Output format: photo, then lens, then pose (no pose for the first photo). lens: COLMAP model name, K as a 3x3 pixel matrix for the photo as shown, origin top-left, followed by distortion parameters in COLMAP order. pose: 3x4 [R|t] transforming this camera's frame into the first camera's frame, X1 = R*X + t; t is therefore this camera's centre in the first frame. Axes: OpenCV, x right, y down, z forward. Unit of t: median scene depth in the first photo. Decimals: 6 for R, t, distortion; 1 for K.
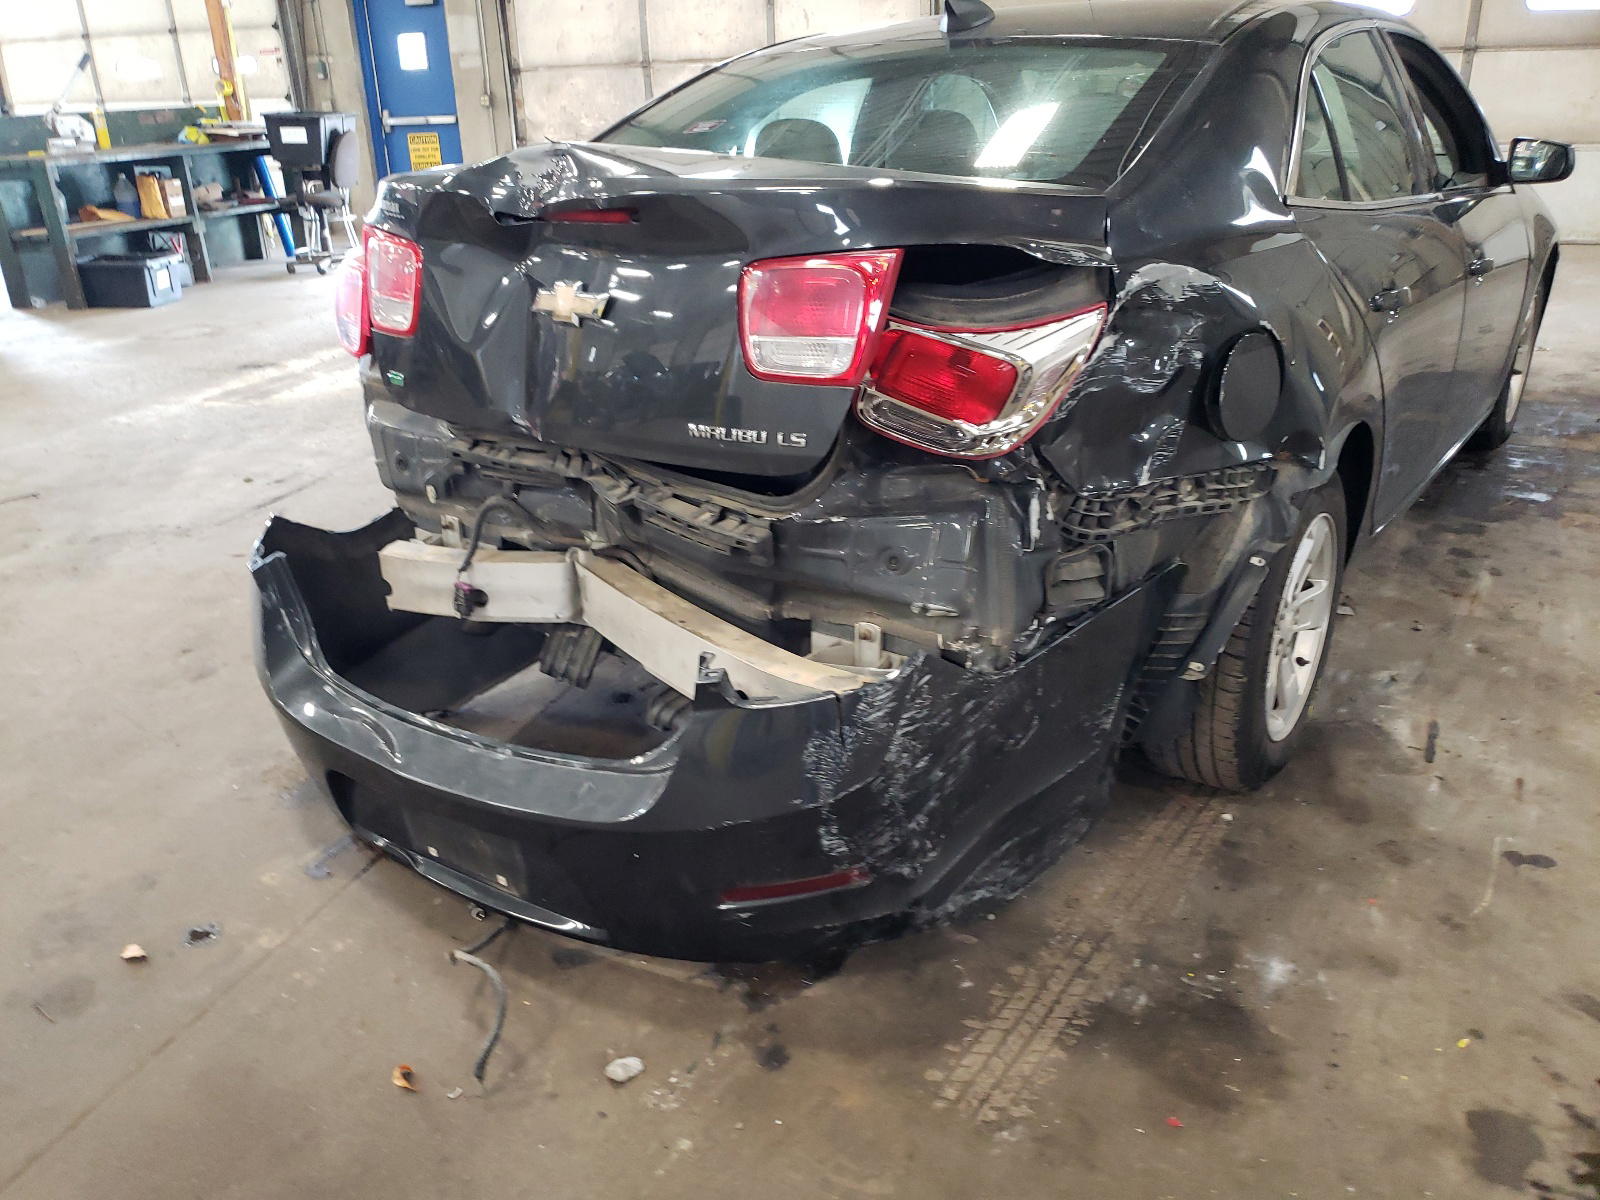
lens RADIAL K [[1230.8, 0, 754.2], [0, 1230.8, 595.5], [0, 0, 1]] dist [0.038231, -0.033777]
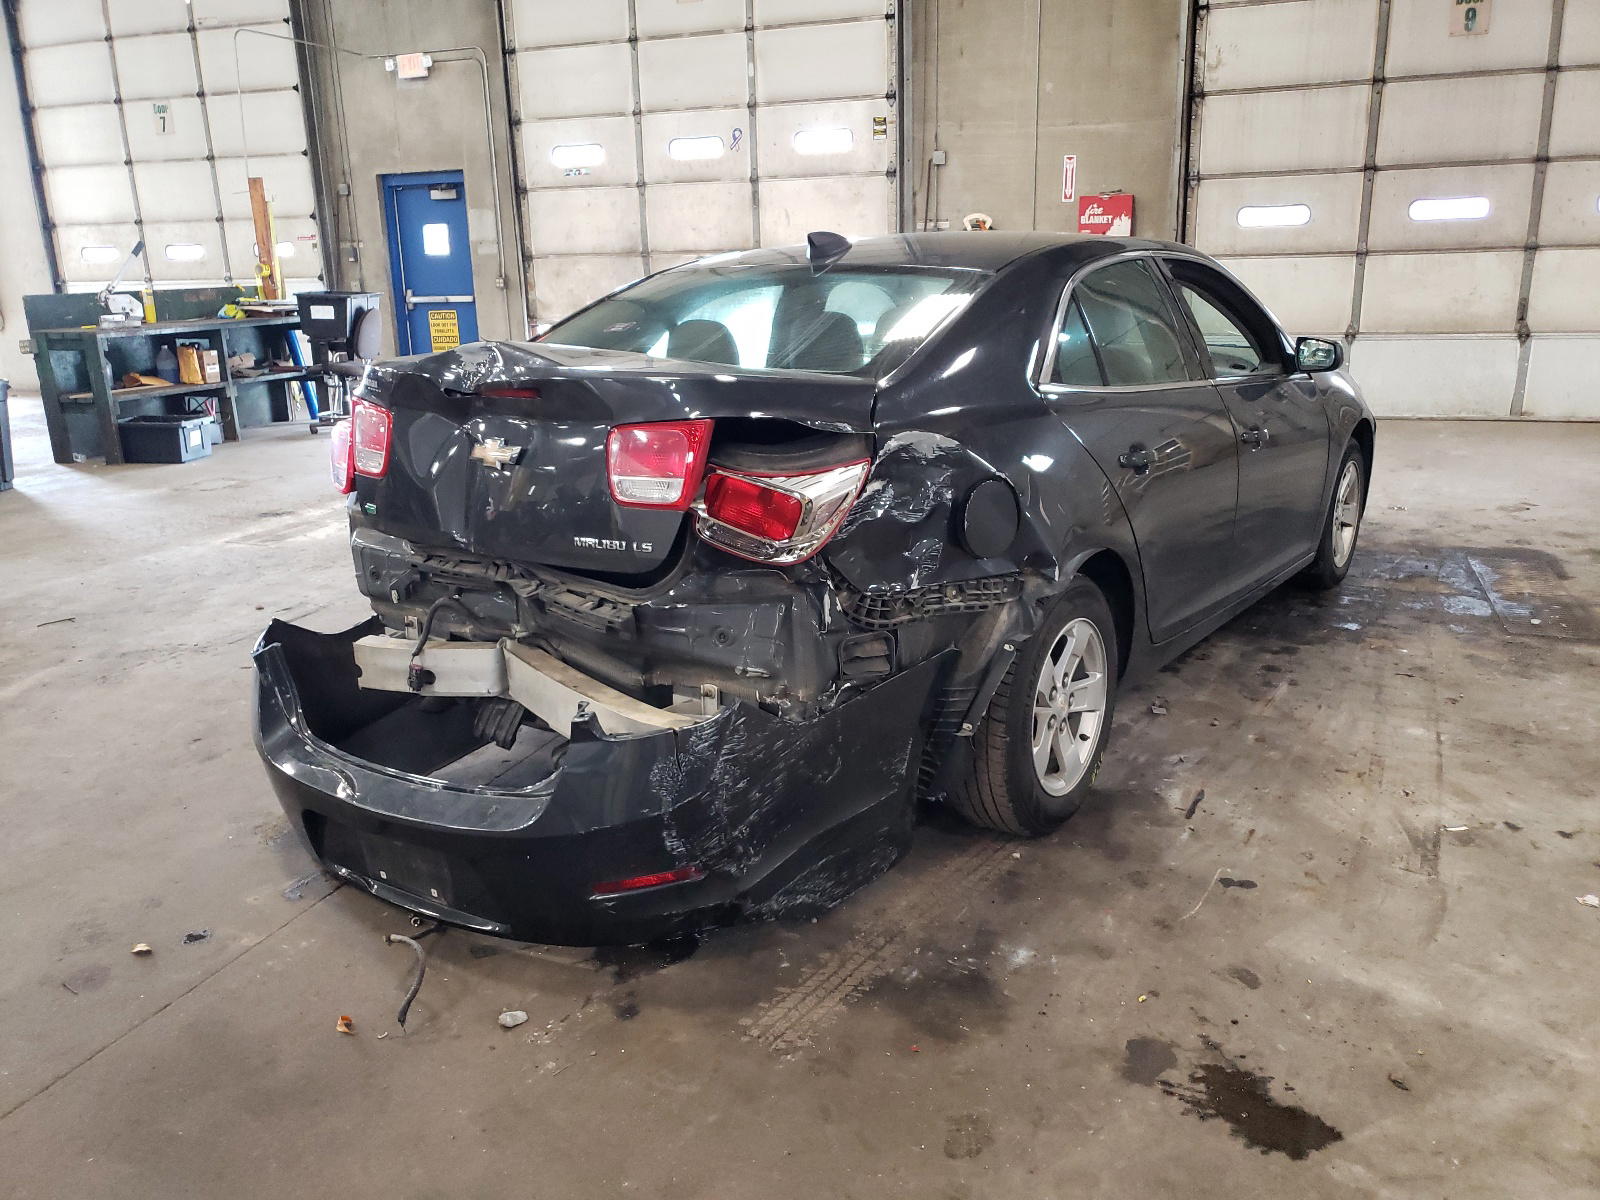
lens RADIAL K [[1229.6, 0, 800.0], [0, 1229.6, 600.0], [0, 0, 1]] dist [0.012868, -0.001171]
pose [[0.999730, 0.006949, 0.022177, 0.135262], [-0.004145, 0.992264, -0.124078, 0.079764], [-0.022868, 0.123953, 0.992025, -0.295936]]
